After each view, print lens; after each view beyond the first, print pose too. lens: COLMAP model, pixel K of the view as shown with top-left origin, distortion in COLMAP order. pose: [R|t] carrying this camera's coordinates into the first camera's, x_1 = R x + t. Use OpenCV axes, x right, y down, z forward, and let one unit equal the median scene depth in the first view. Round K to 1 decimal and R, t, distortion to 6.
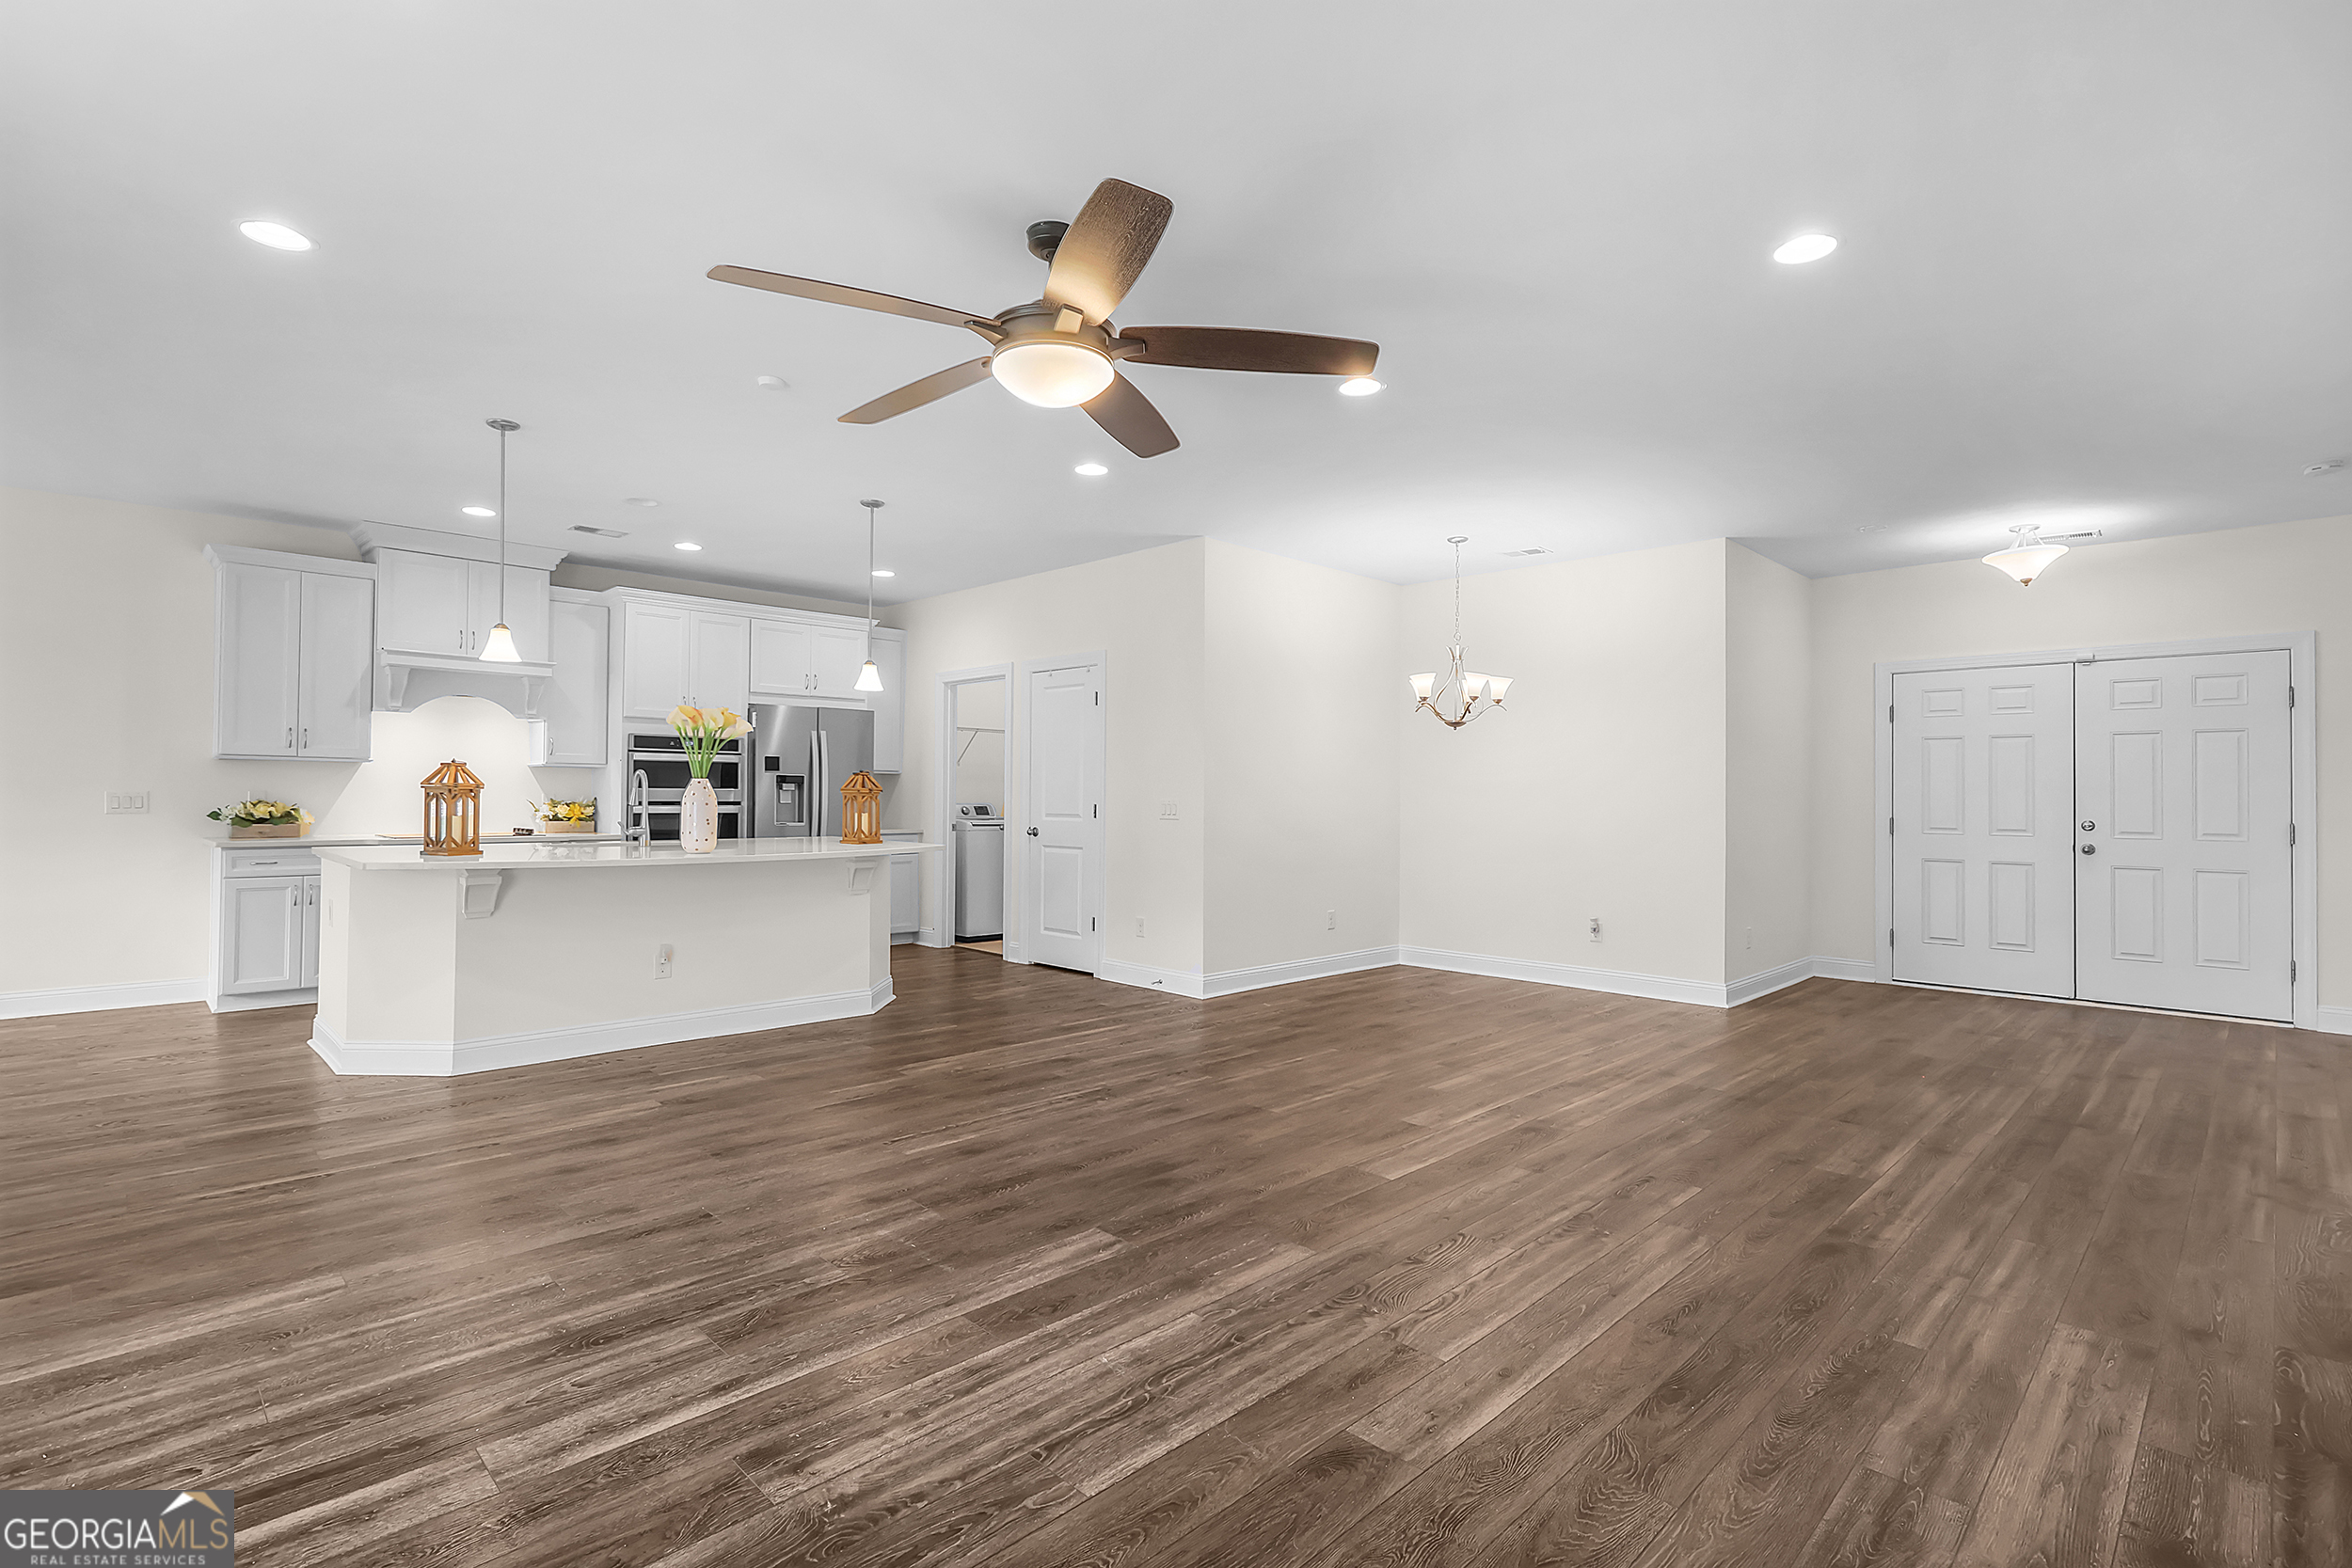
lens RADIAL K [[1115.9, 0, 1175.7], [0, 1115.9, 772.1], [0, 0, 1]] dist [0.002267, 0.000102]
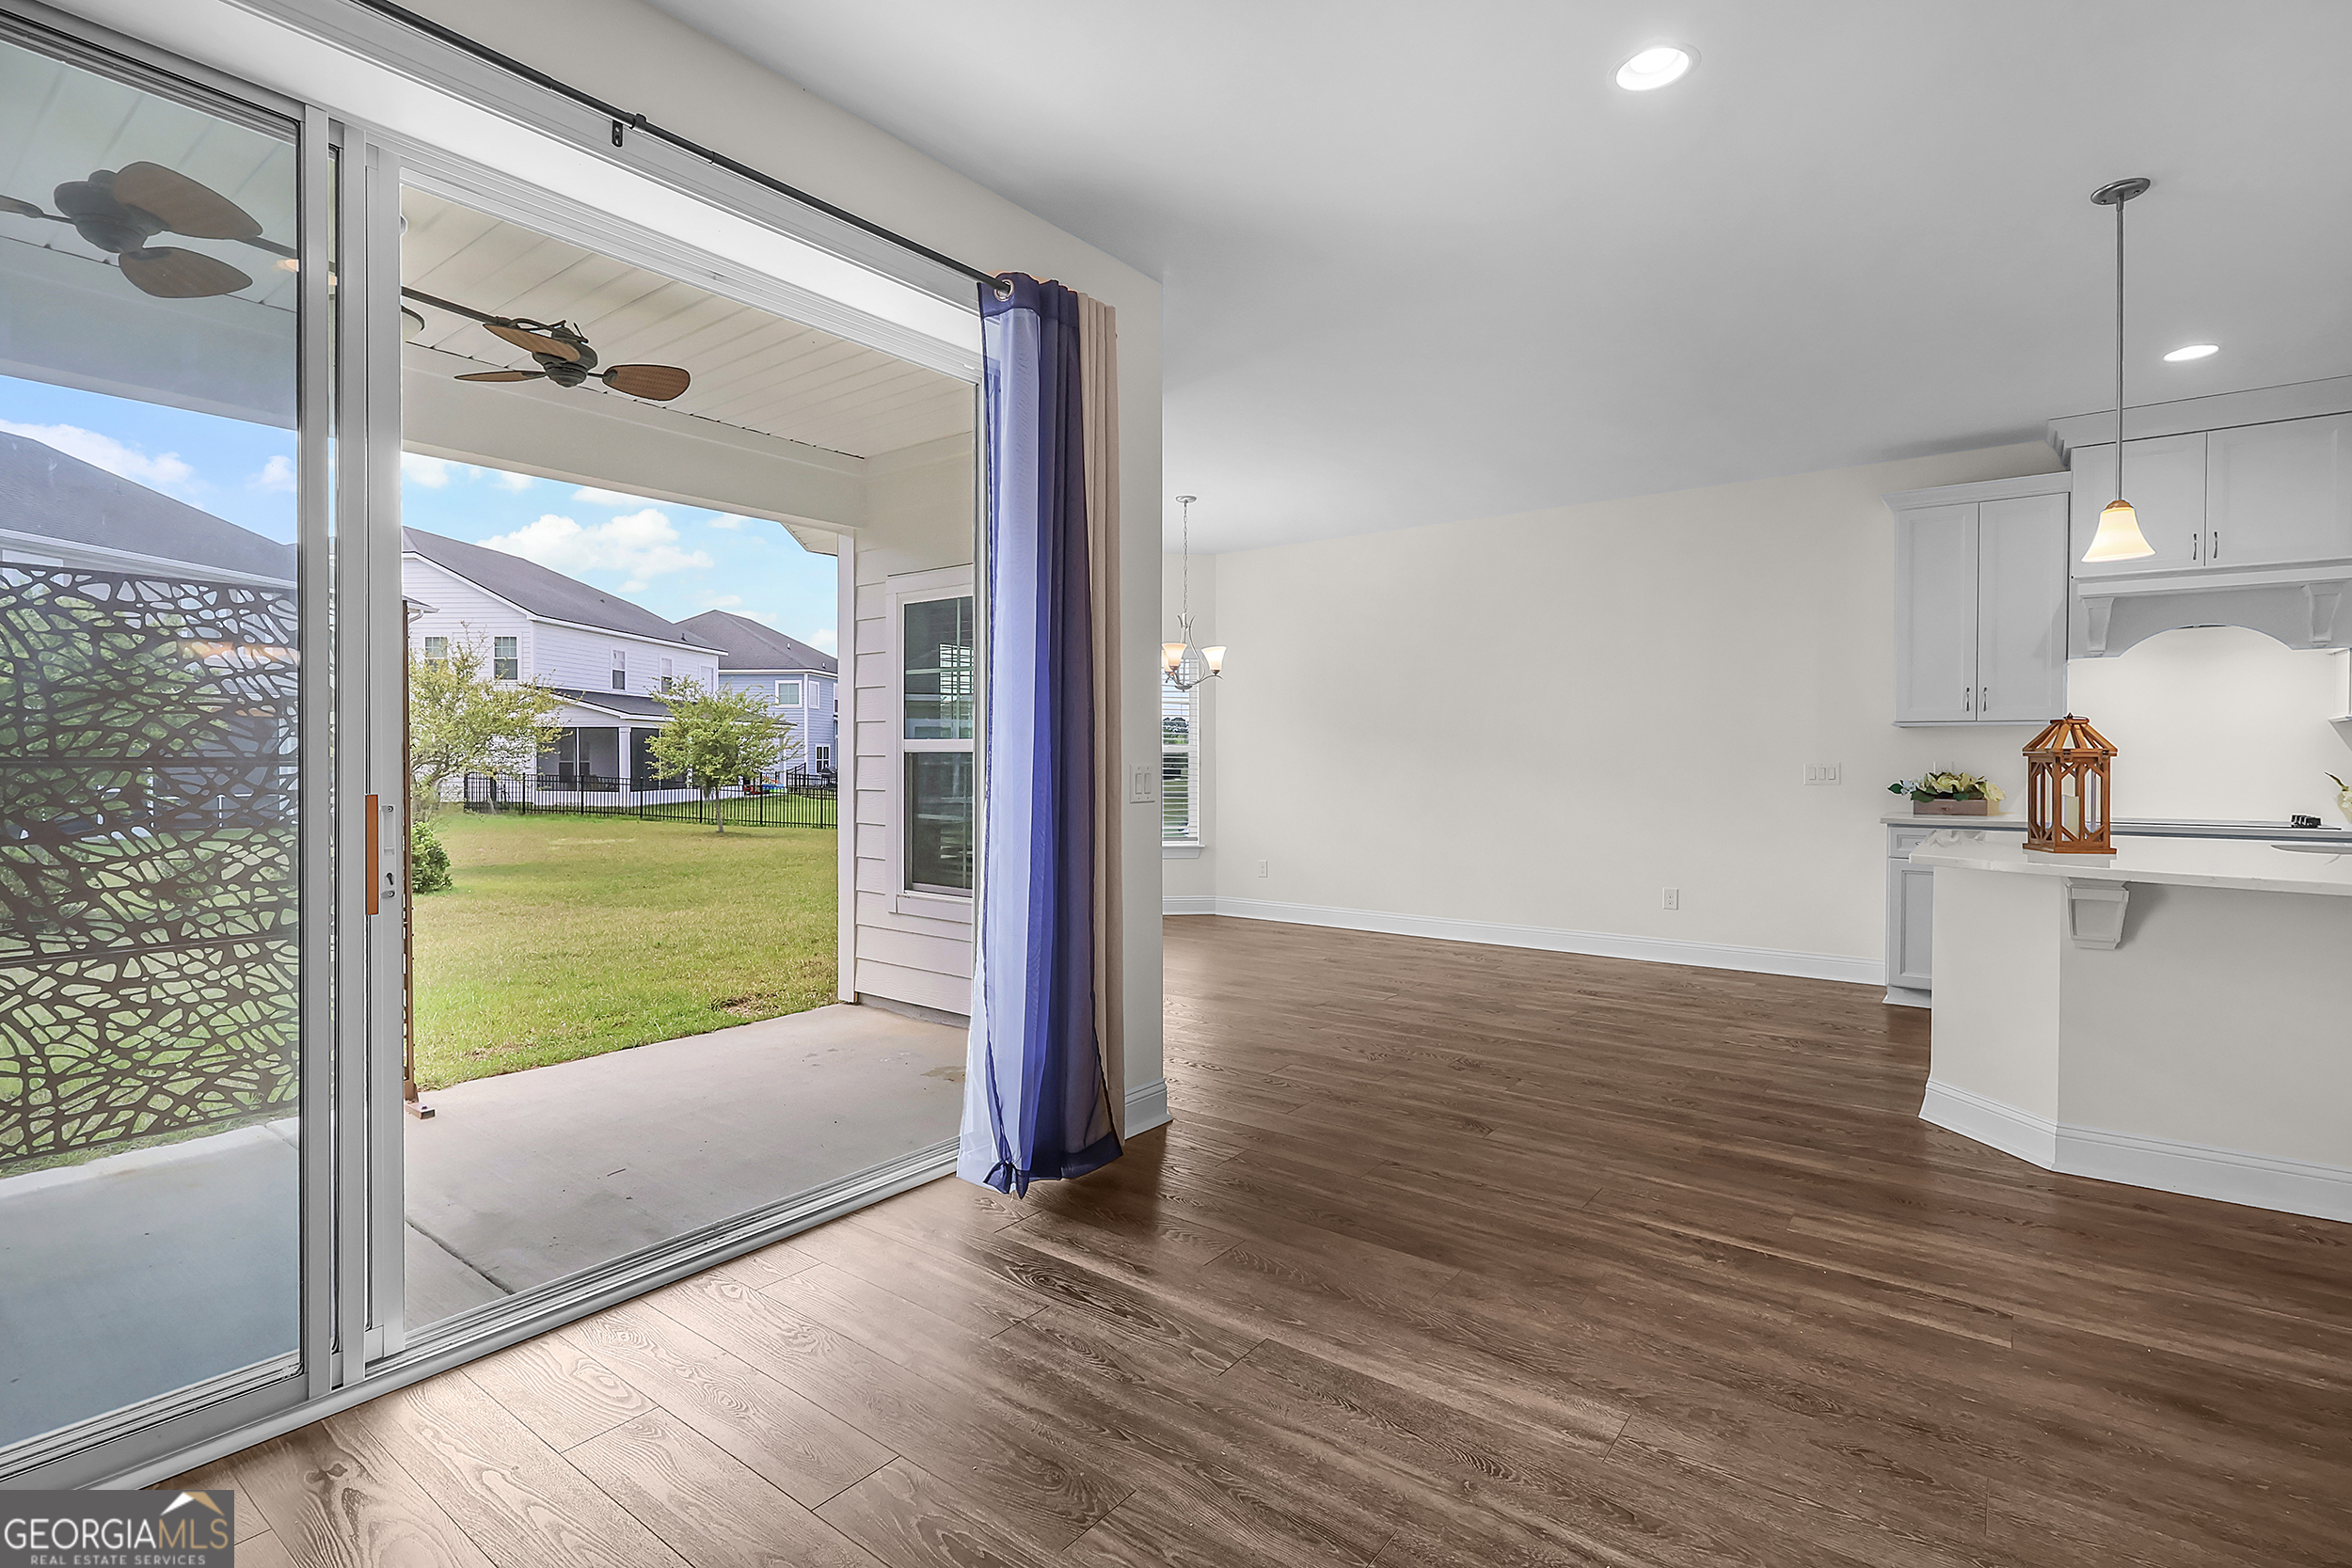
lens RADIAL K [[1115.9, 0, 1175.7], [0, 1115.9, 772.1], [0, 0, 1]] dist [0.002267, 0.000102]
pose [[0.140296, 0.003669, -0.990103, -0.037289], [0.020828, 0.999761, 0.006656, 0.008326], [0.989891, -0.021555, 0.140186, 0.352884]]
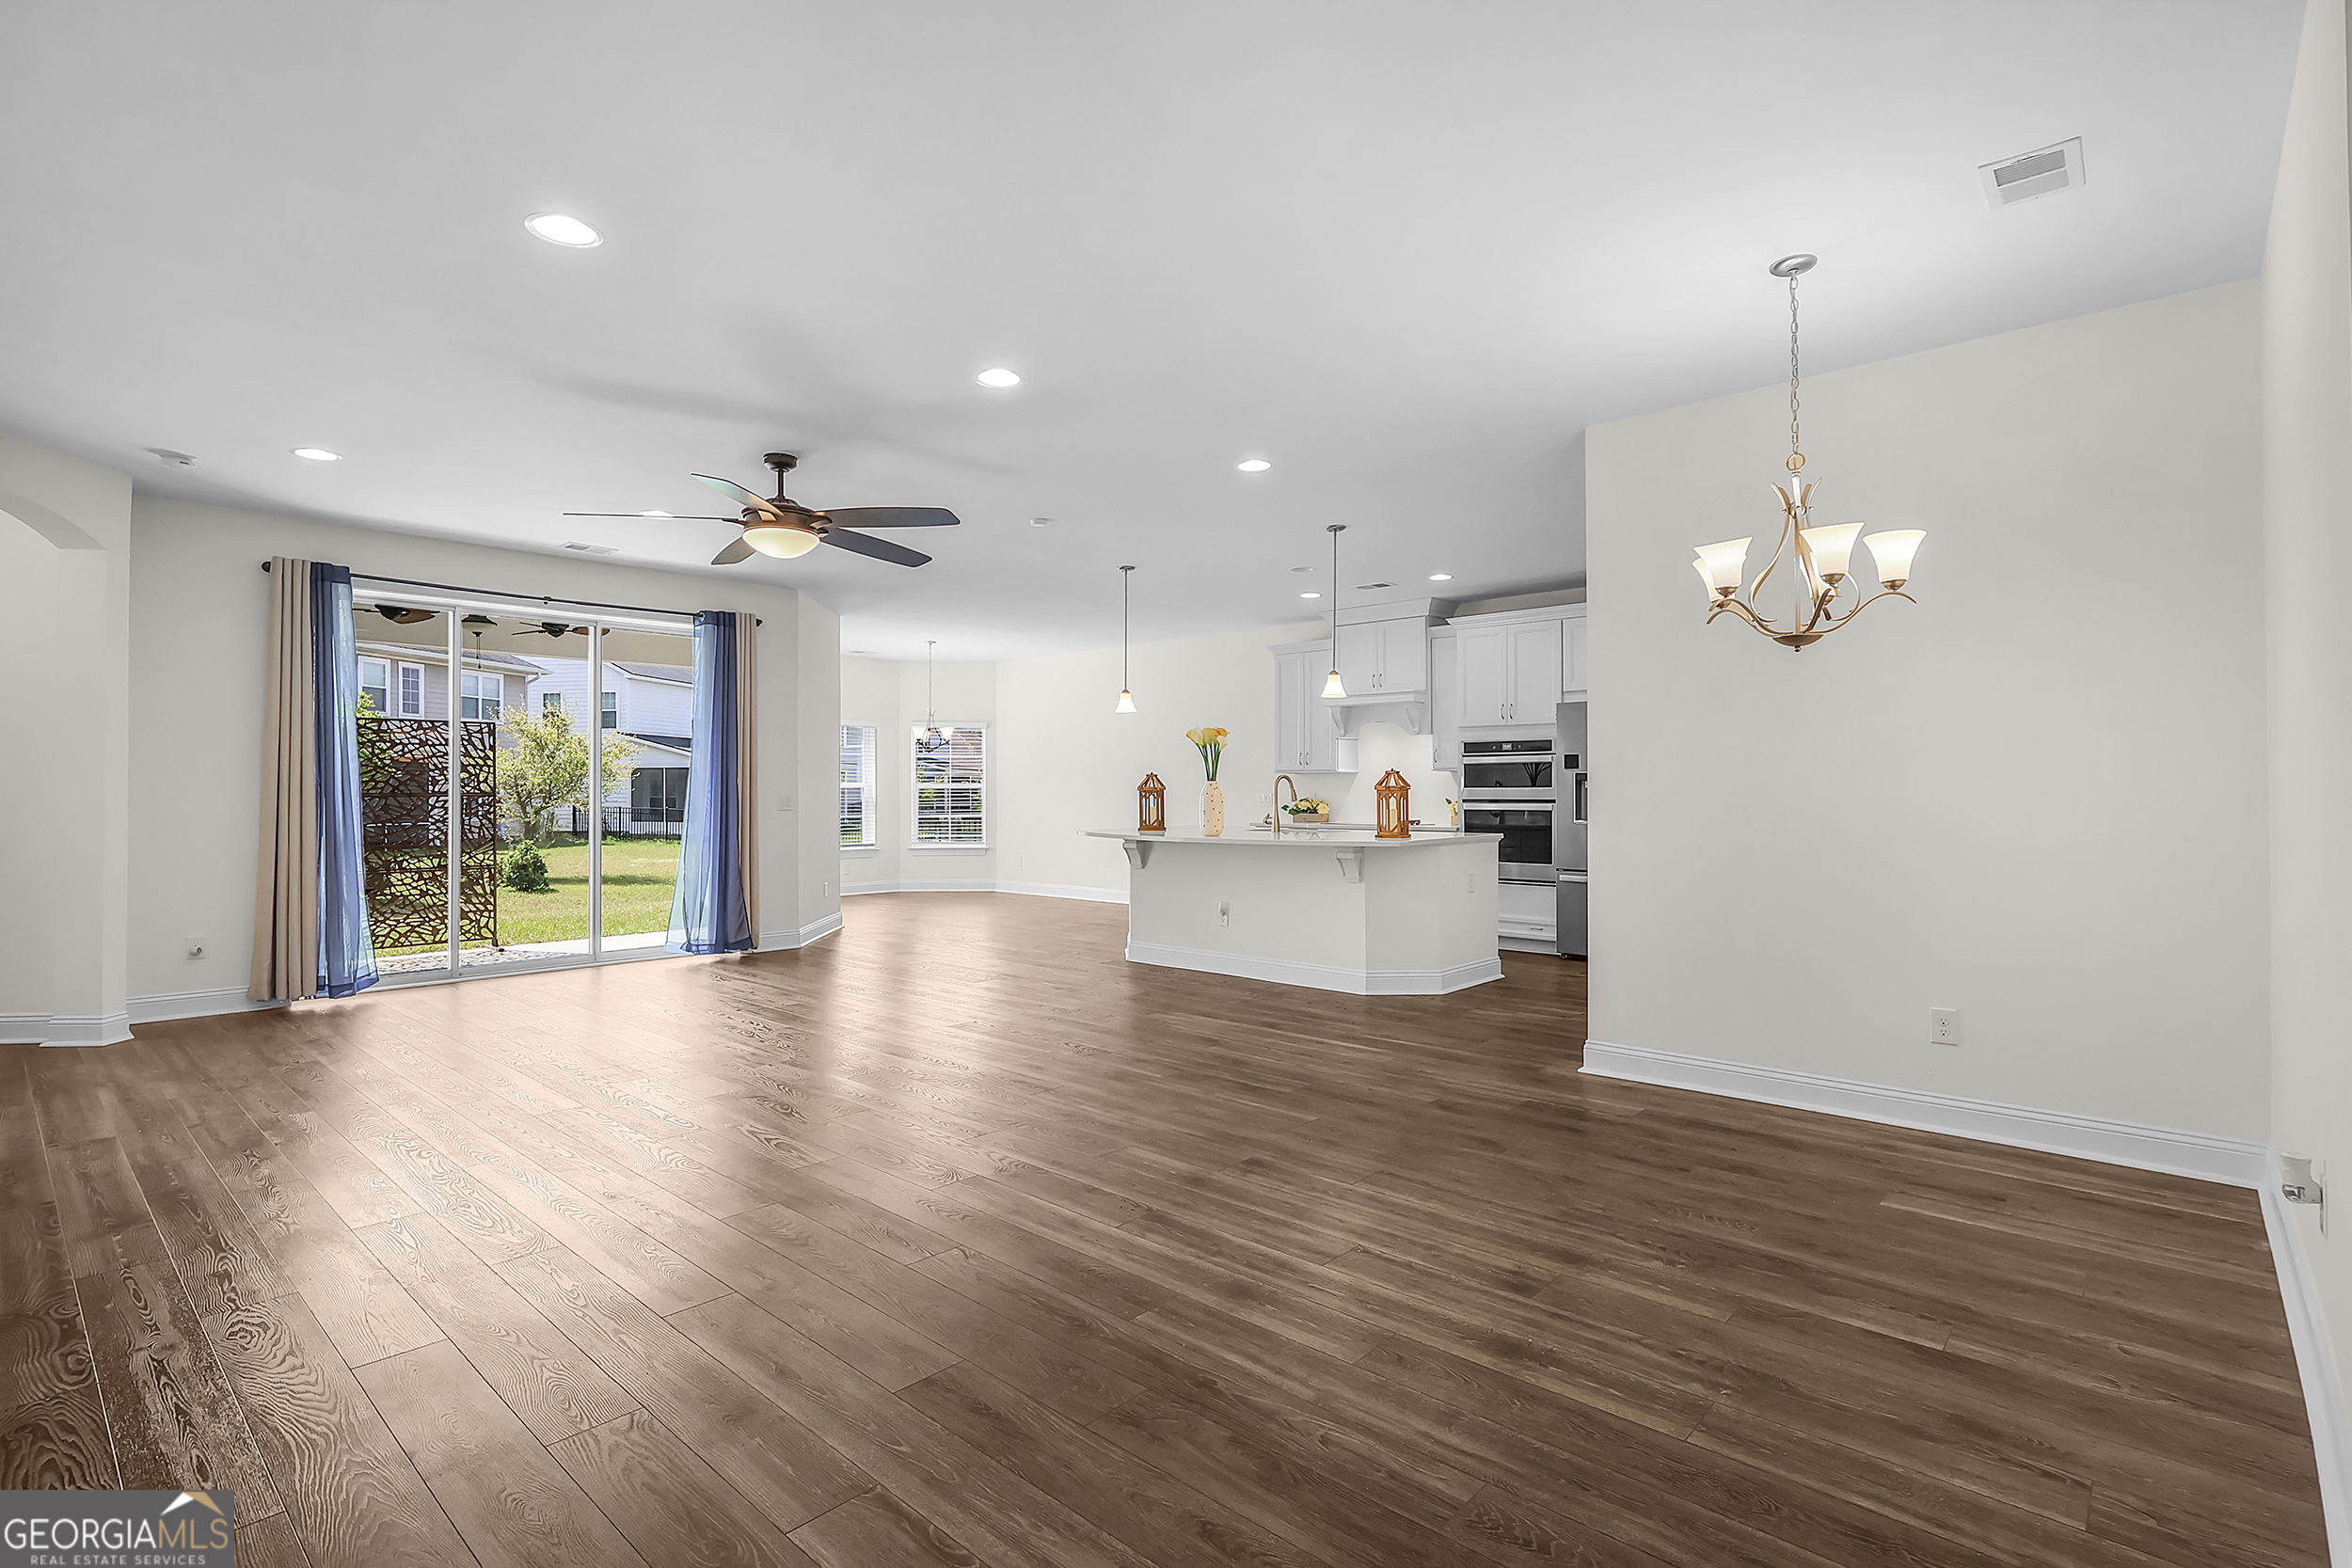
lens RADIAL K [[1090.5, 0, 1176.0], [0, 1090.5, 784.0], [0, 0, 1]] dist [0.000201, 0.000009]
pose [[0.068081, -0.015933, -0.997553, 0.945598], [0.023669, 0.999617, -0.014351, 0.029059], [0.997399, -0.022634, 0.068432, 0.909119]]
